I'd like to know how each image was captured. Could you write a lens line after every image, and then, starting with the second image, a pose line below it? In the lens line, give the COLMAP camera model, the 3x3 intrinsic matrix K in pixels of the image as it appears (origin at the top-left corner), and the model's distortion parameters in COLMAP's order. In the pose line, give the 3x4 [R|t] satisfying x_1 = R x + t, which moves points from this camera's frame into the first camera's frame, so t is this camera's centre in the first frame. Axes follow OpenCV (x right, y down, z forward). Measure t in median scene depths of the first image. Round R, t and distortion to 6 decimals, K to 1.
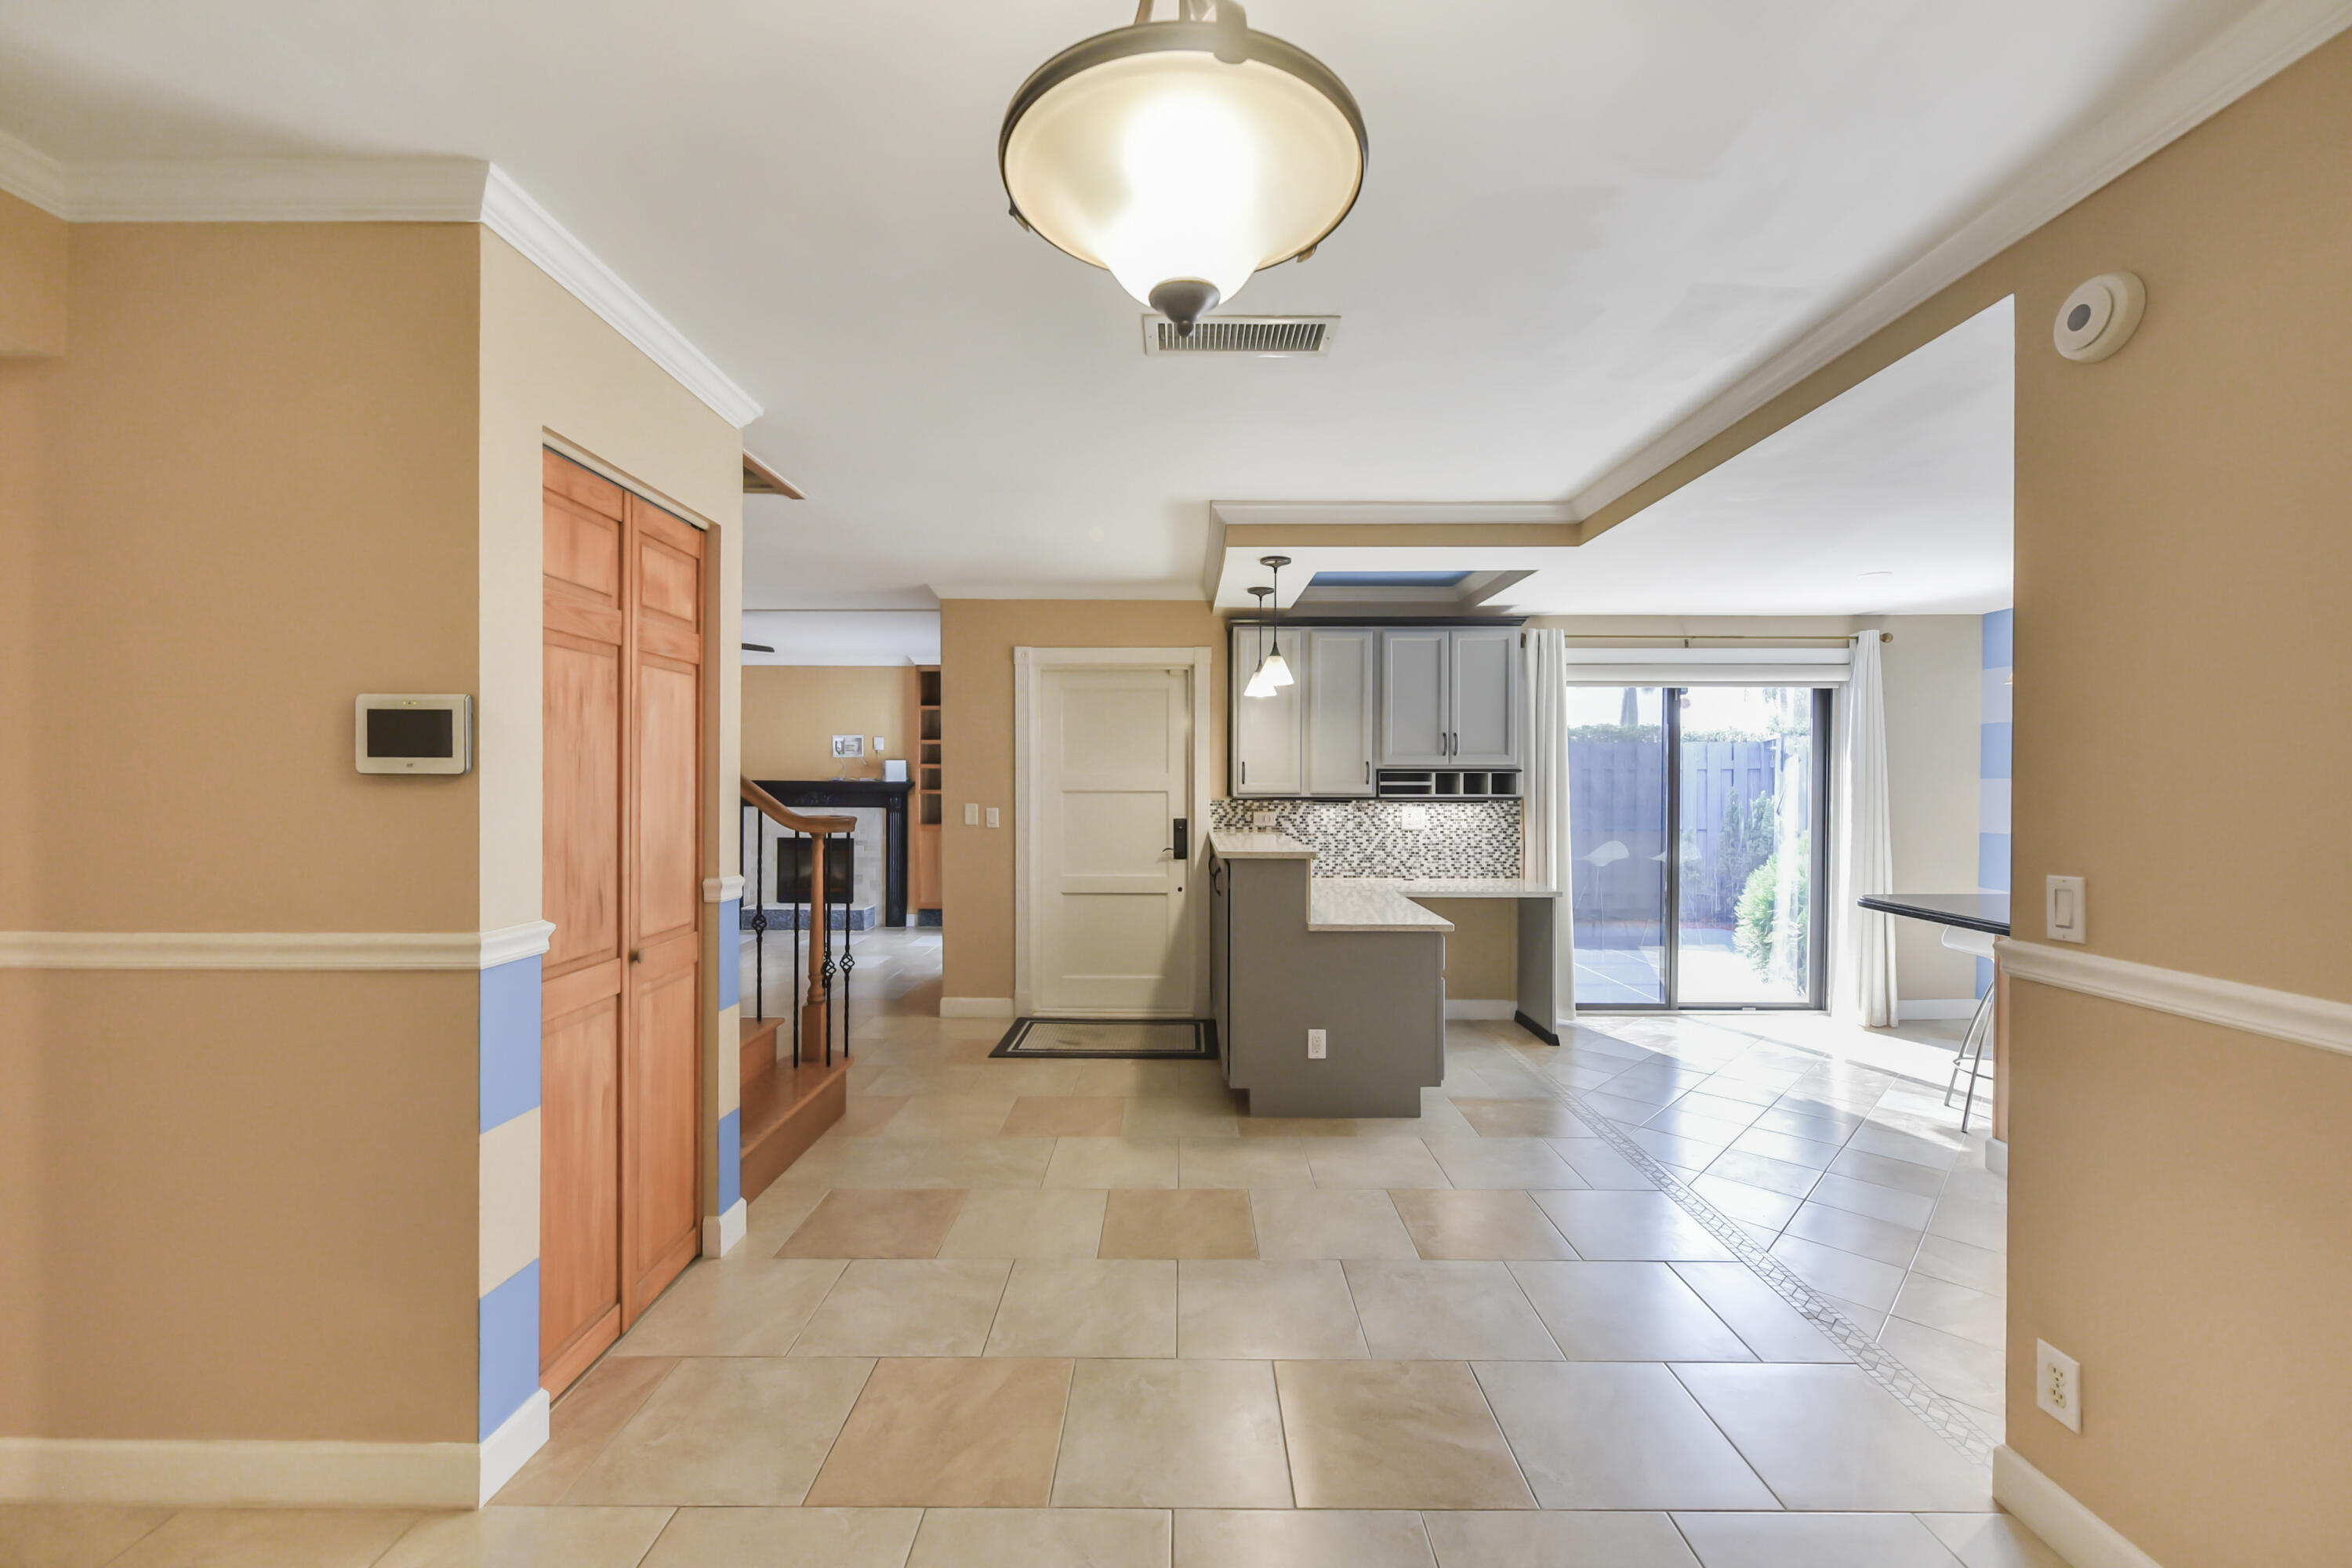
lens RADIAL K [[944.6, 0, 1164.9], [0, 944.6, 782.1], [0, 0, 1]] dist [0.002477, -0.006747]
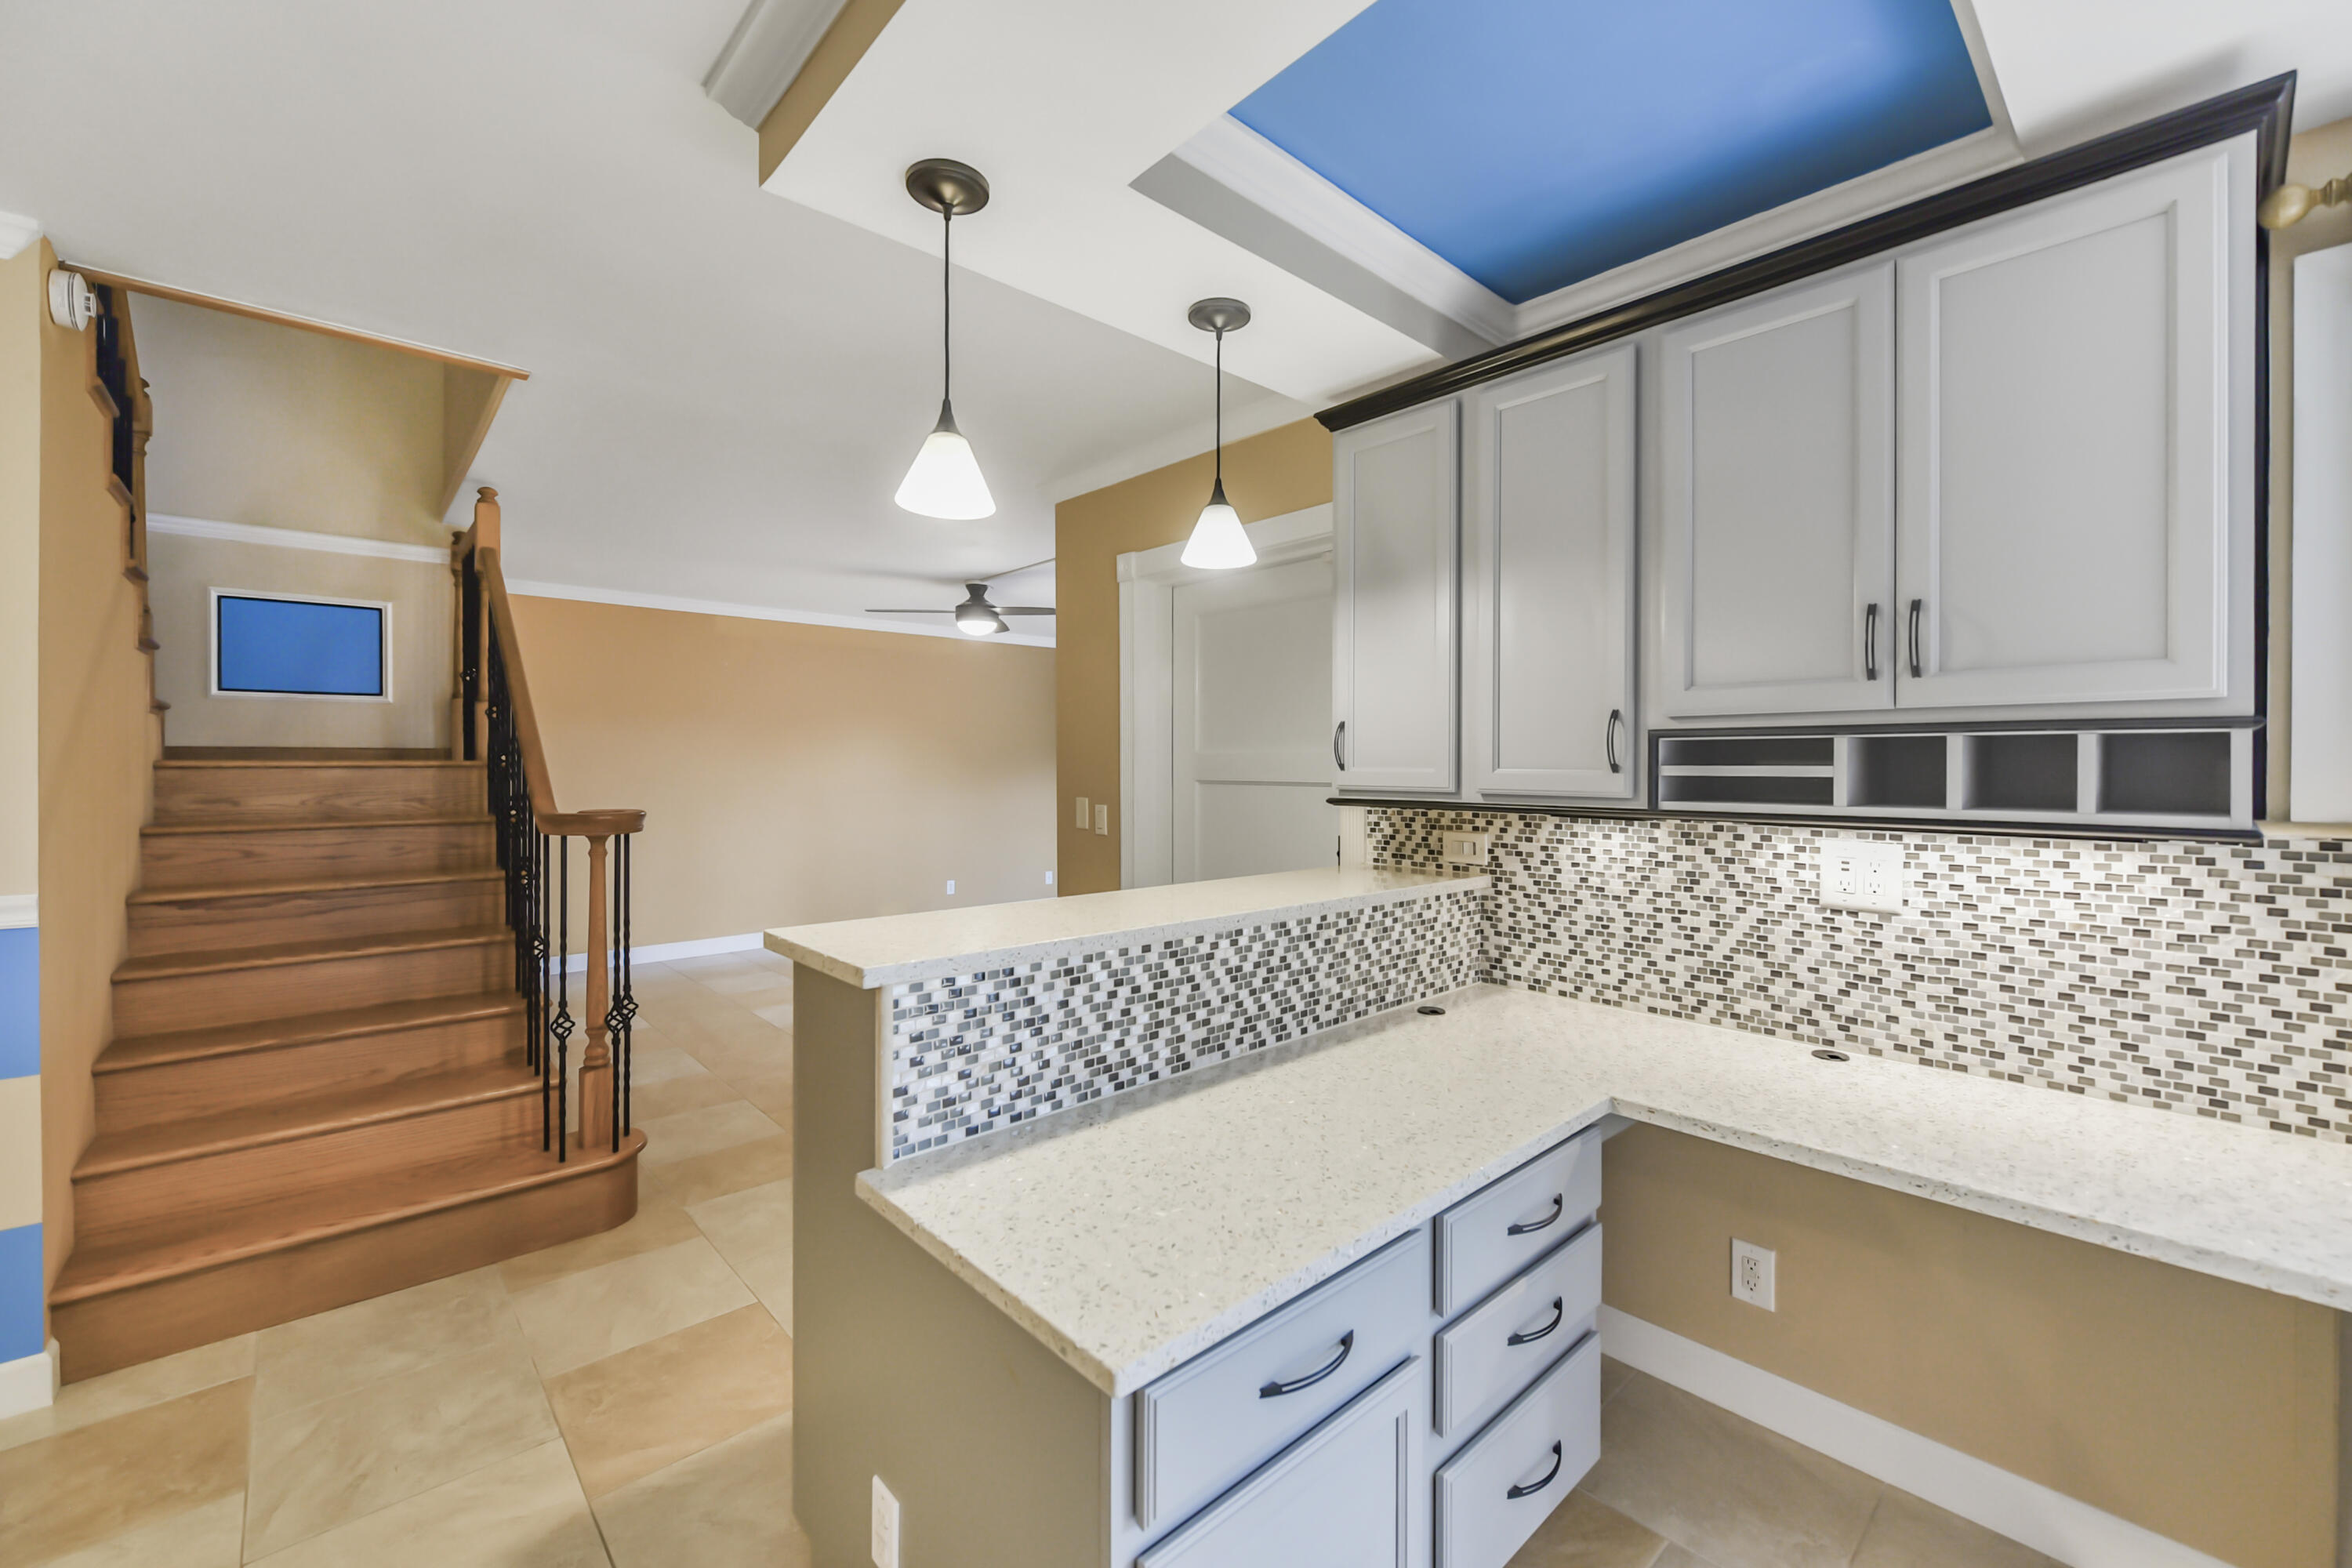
lens RADIAL K [[944.6, 0, 1179.5], [0, 944.6, 767.1], [0, 0, 1]] dist [0.002477, -0.006747]
pose [[0.688589, 0.001852, -0.725149, 0.343614], [-0.003343, 0.999994, -0.000621, 0.001046], [0.725144, 0.002852, 0.688592, 0.601467]]
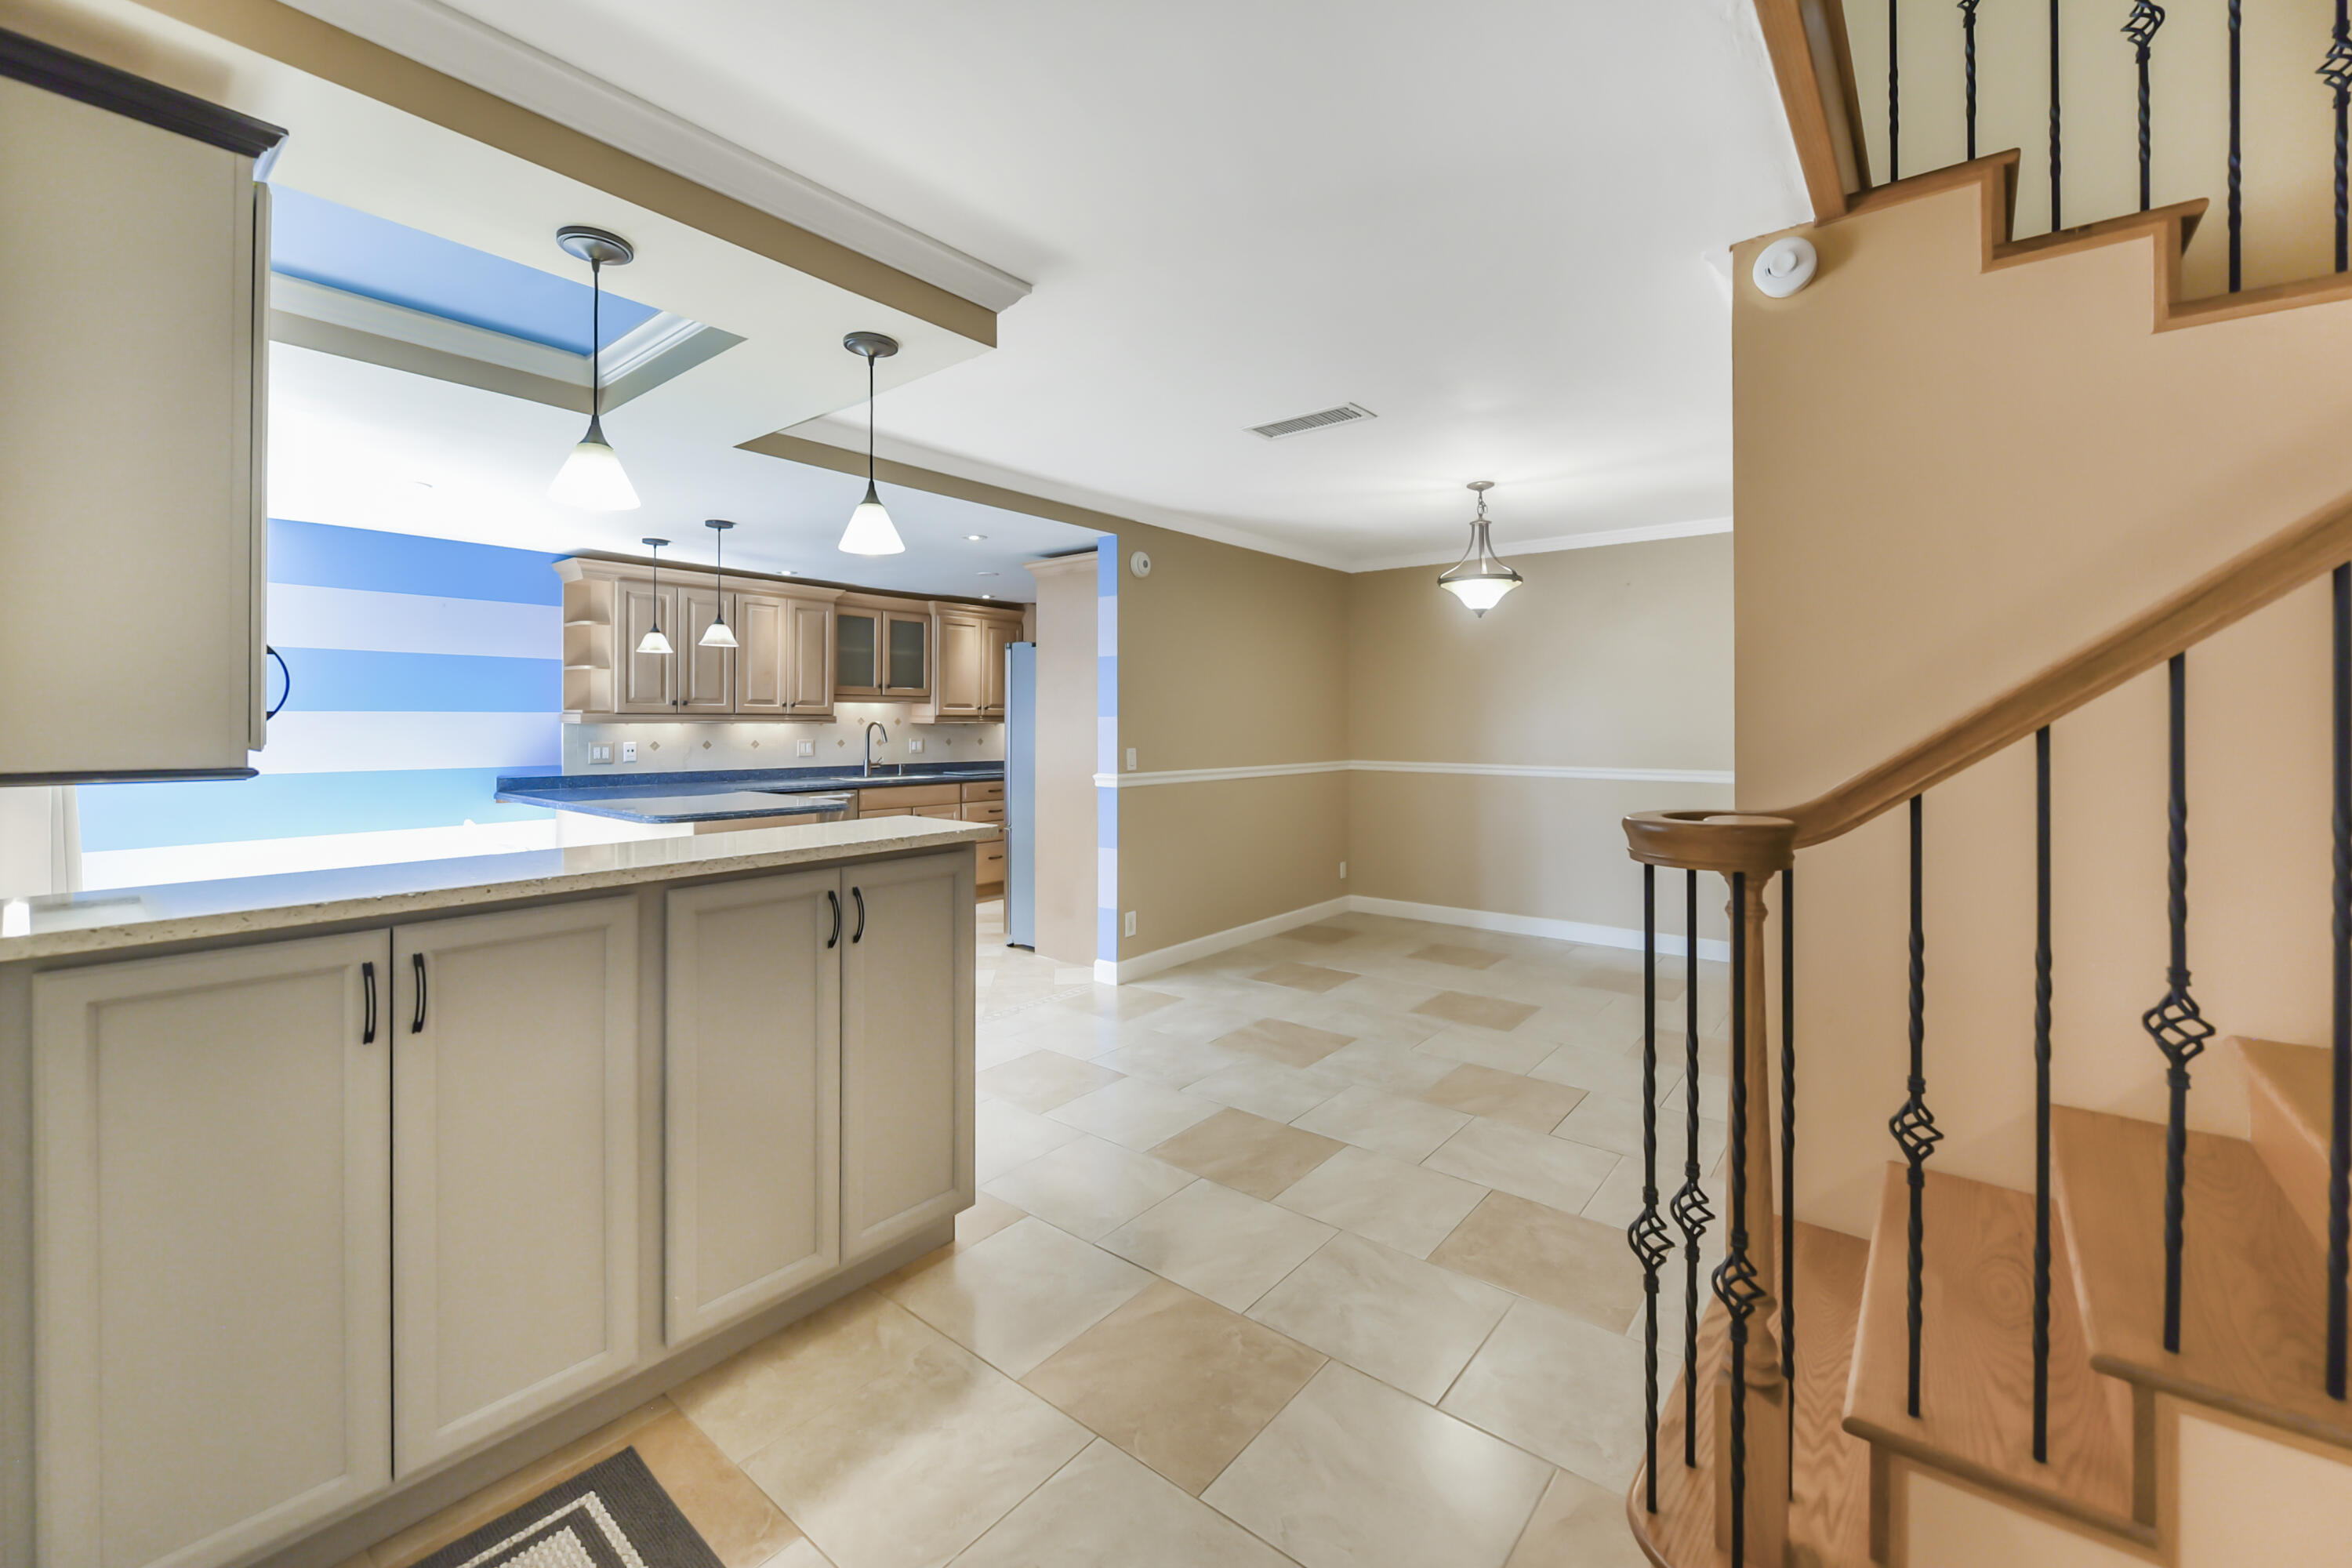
lens RADIAL K [[944.6, 0, 1173.4], [0, 944.6, 714.0], [0, 0, 1]] dist [0.002477, -0.006747]
pose [[-0.786664, 0.007768, 0.617332, -0.300733], [0.000469, 0.999928, -0.011985, 0.008317], [-0.617381, -0.009139, -0.786611, 1.008628]]
